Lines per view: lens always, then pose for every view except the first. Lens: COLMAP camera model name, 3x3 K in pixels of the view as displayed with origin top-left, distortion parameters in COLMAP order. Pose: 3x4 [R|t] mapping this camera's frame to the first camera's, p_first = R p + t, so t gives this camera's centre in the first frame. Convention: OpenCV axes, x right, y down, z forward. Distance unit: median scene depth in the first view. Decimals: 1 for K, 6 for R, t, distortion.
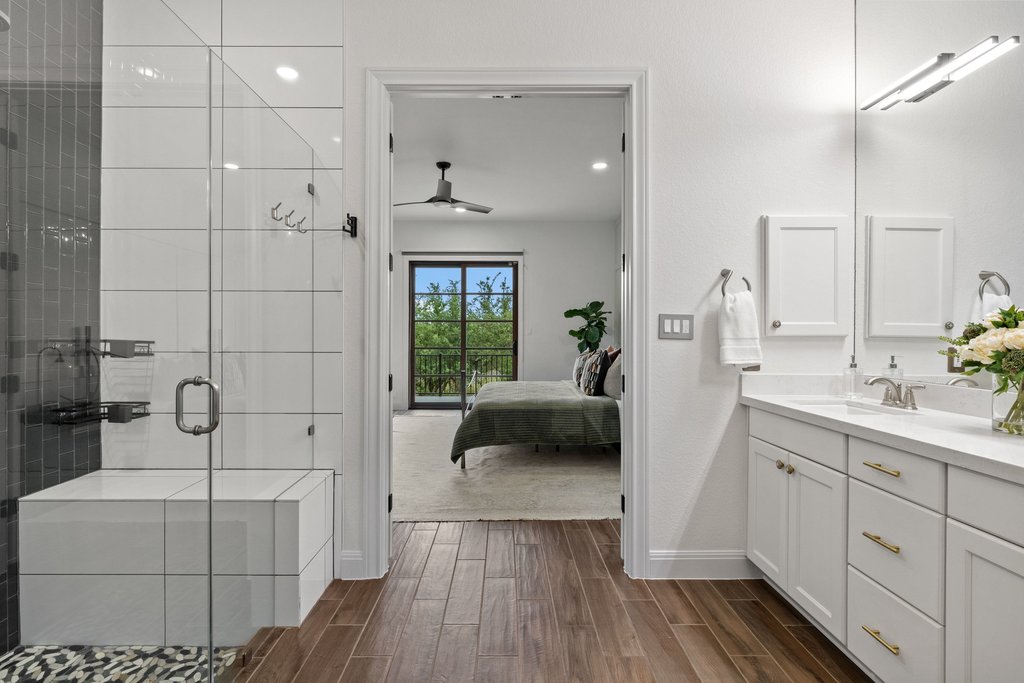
lens RADIAL K [[433.7, 0, 504.8], [0, 433.7, 335.4], [0, 0, 1]] dist [-0.001431, -0.000371]
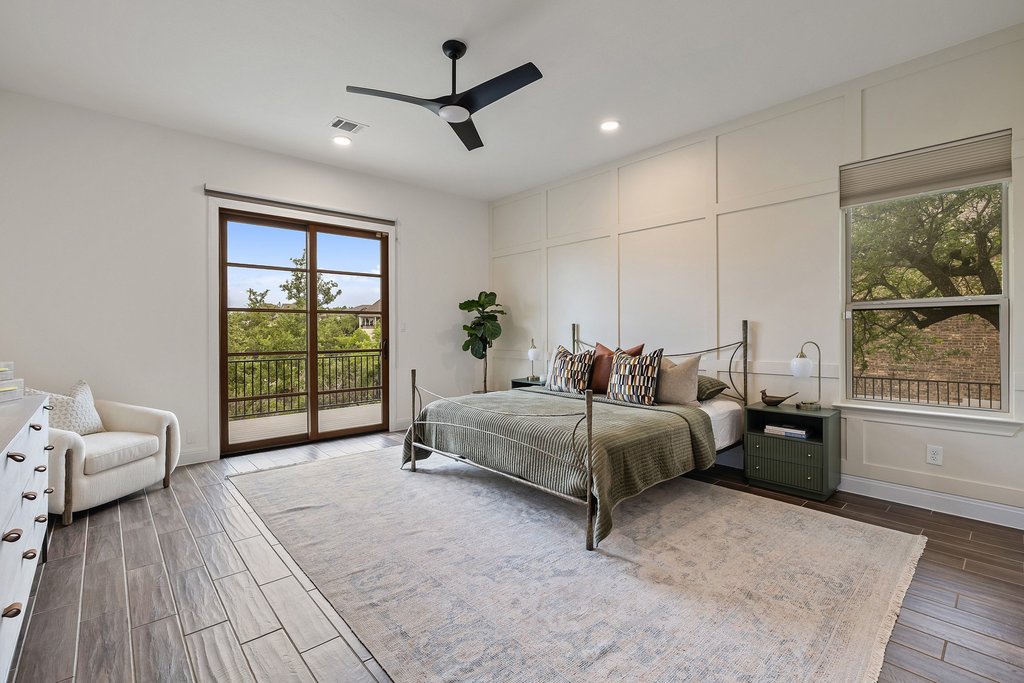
lens RADIAL K [[433.7, 0, 513.4], [0, 433.7, 338.7], [0, 0, 1]] dist [-0.001431, -0.000371]
pose [[0.788484, -0.017121, 0.614817, -0.264209], [0.008411, 0.999819, 0.017055, -0.000353], [-0.614998, -0.008277, 0.788485, 0.281483]]
